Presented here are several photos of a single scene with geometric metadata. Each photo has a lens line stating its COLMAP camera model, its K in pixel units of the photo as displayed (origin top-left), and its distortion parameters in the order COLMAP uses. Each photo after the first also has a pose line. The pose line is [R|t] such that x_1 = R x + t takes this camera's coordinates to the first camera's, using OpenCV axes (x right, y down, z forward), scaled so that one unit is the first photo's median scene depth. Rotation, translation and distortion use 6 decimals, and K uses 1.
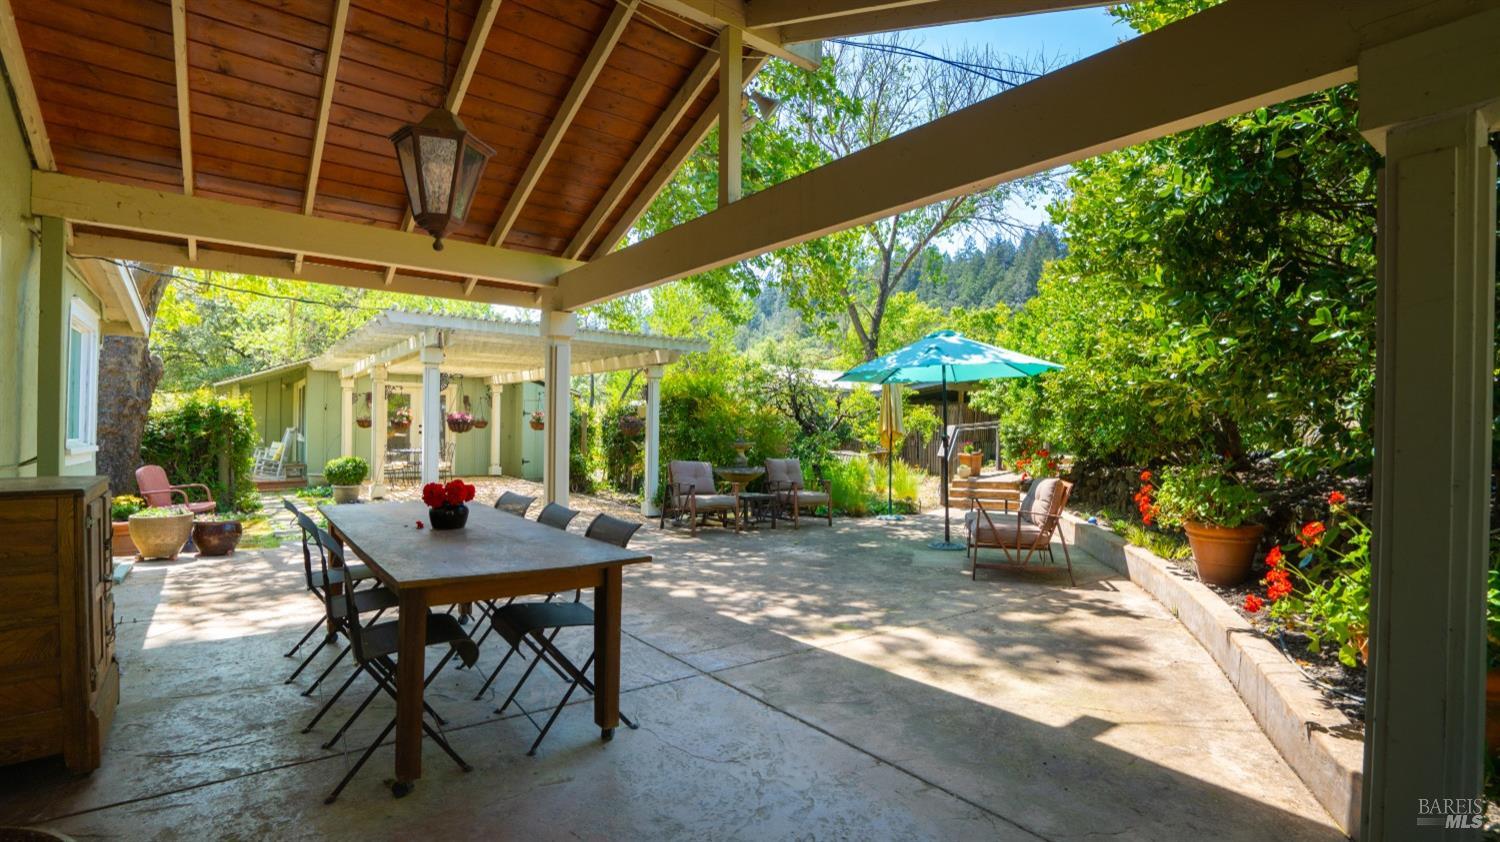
lens RADIAL K [[686.8, 0, 750.0], [0, 686.8, 421.0], [0, 0, 1]] dist [-0.000906, -0.000046]
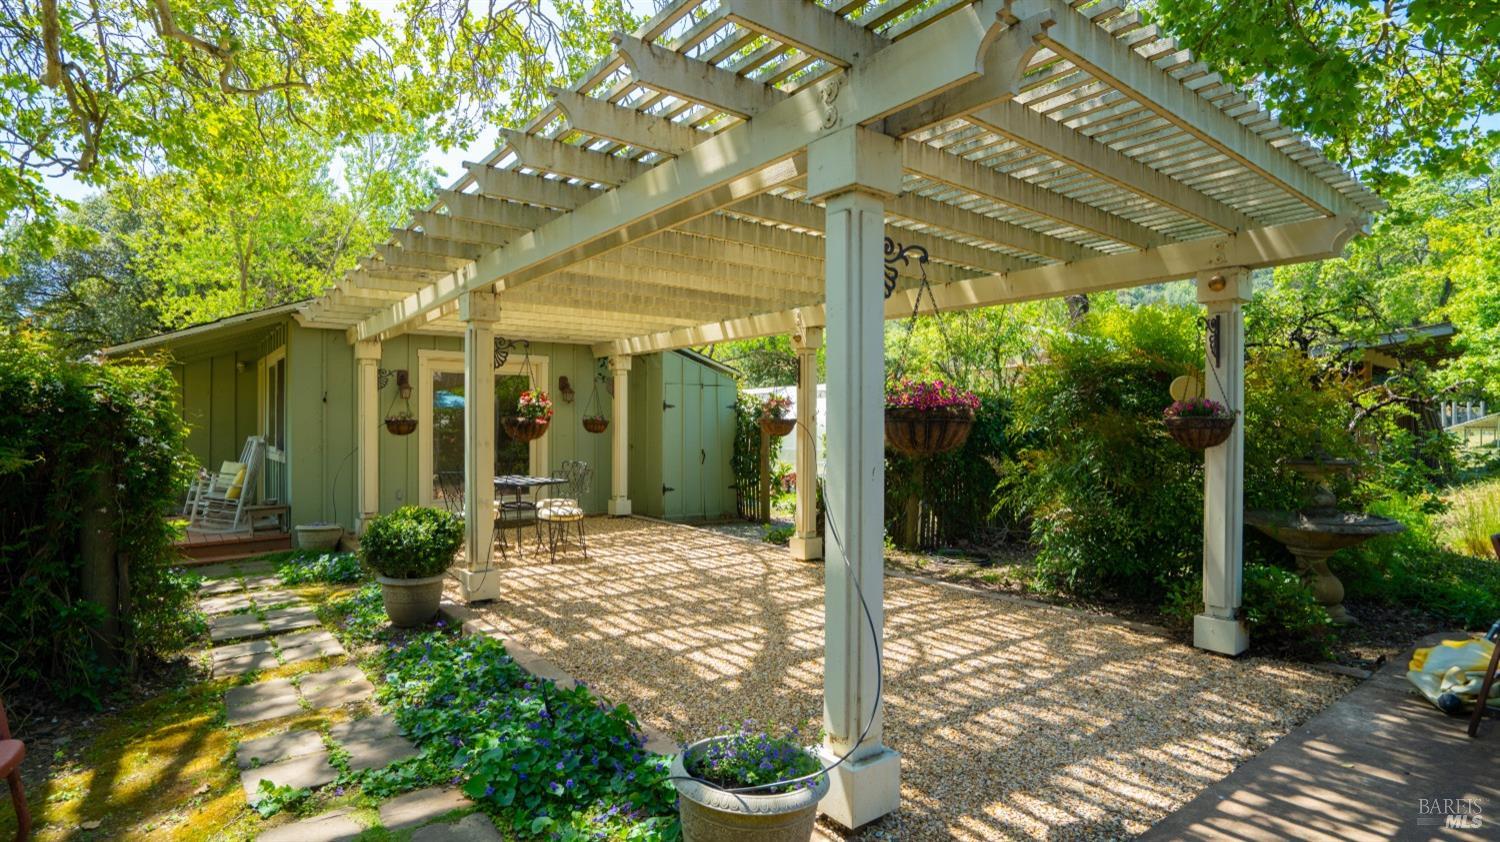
lens RADIAL K [[741.5, 0, 750.0], [0, 741.5, 421.0], [0, 0, 1]] dist [0.000782, 0.000186]
pose [[0.999773, -0.013705, 0.016333, -0.300971], [0.013673, 0.999904, 0.002054, 0.001422], [-0.016360, -0.001830, 0.999864, 0.423458]]
